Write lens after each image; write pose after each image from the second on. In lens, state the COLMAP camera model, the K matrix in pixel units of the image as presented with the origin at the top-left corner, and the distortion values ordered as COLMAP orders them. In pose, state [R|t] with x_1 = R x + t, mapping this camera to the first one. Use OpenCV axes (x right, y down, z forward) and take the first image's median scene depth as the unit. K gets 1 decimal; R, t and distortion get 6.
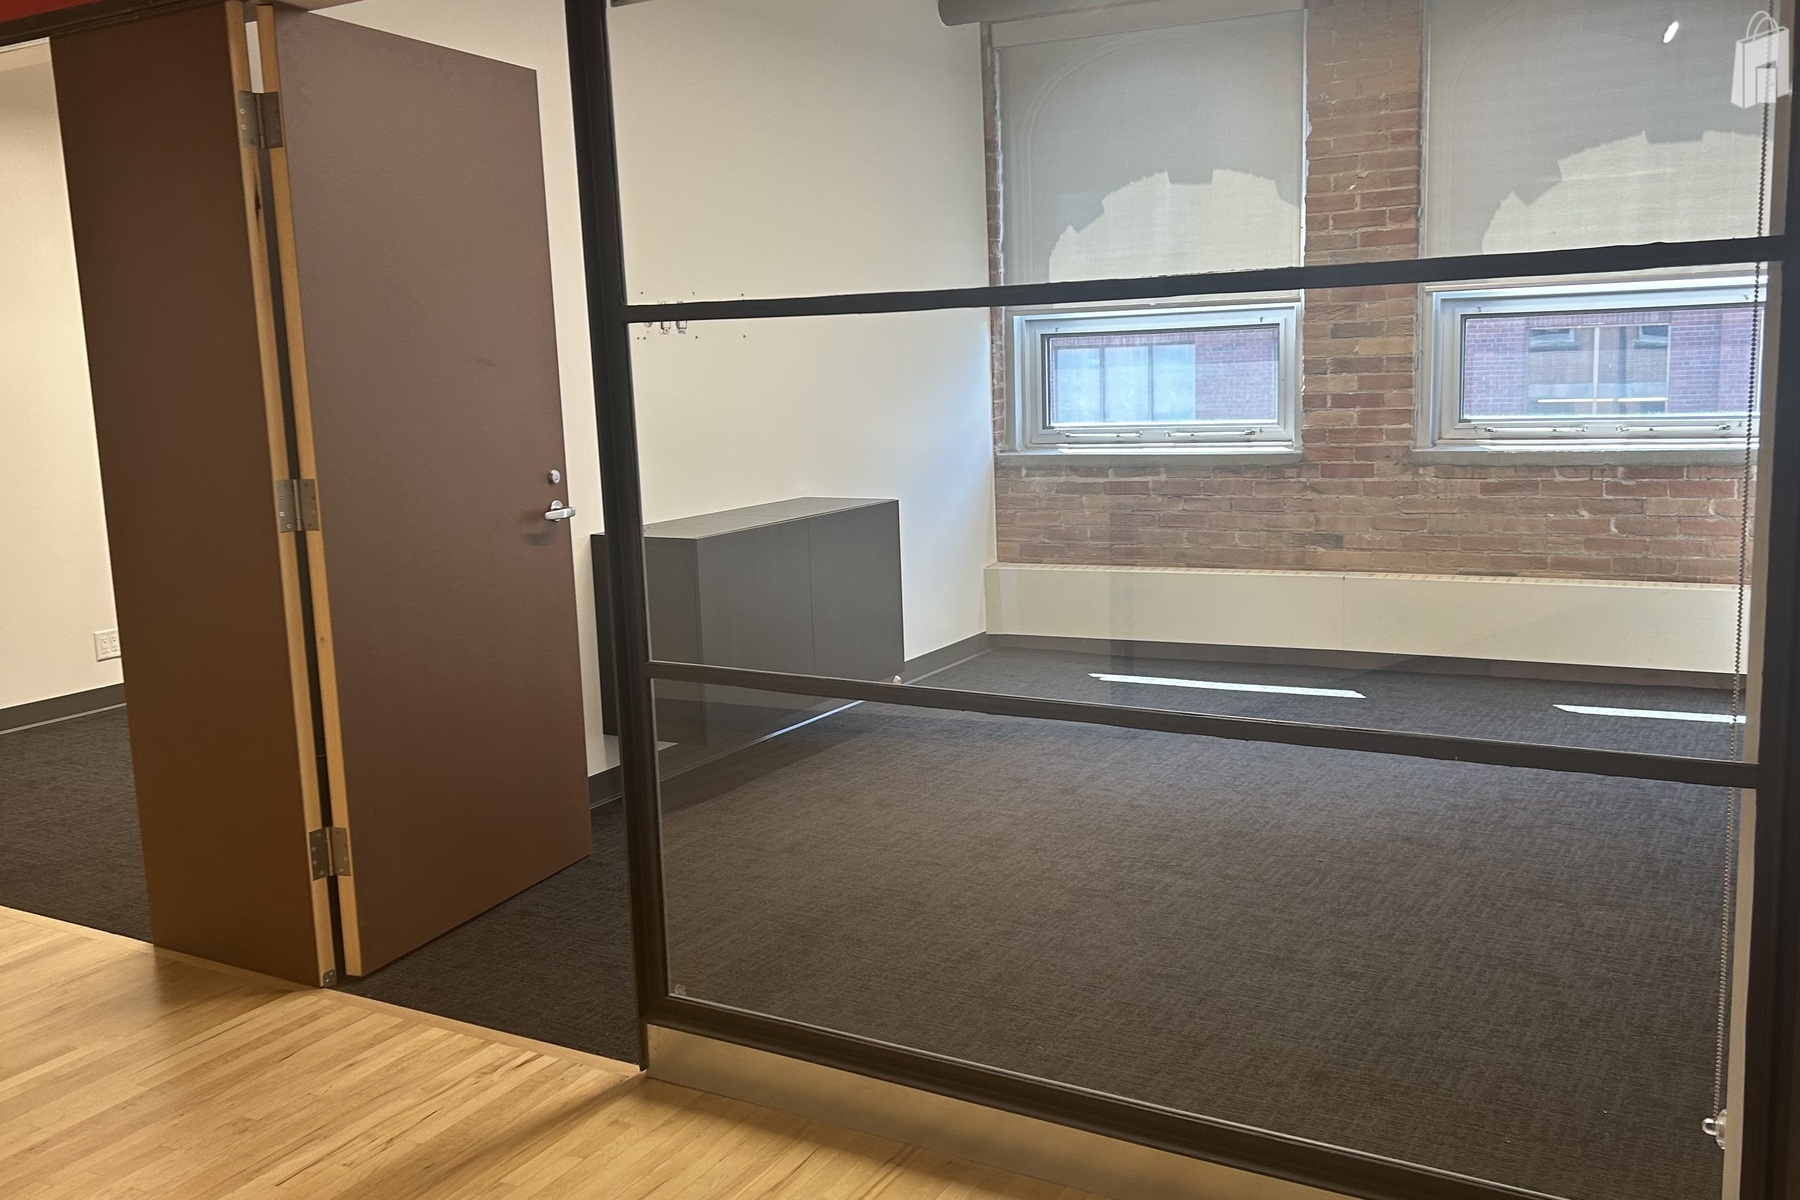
lens RADIAL K [[1514.0, 0, 900.0], [0, 1514.0, 600.0], [0, 0, 1]] dist [0.002314, -0.007731]
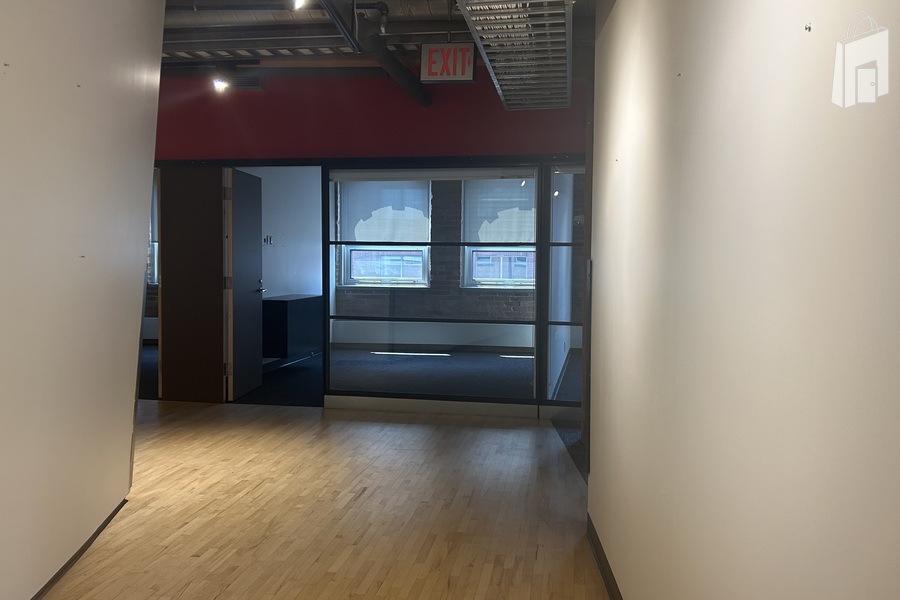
lens RADIAL K [[757.0, 0, 450.0], [0, 757.0, 300.0], [0, 0, 1]] dist [0.002314, -0.007731]
pose [[0.934082, 0.028128, 0.355948, -0.303868], [0.010759, 0.994222, -0.106801, 0.115339], [-0.356896, 0.103591, 0.928383, -0.614654]]
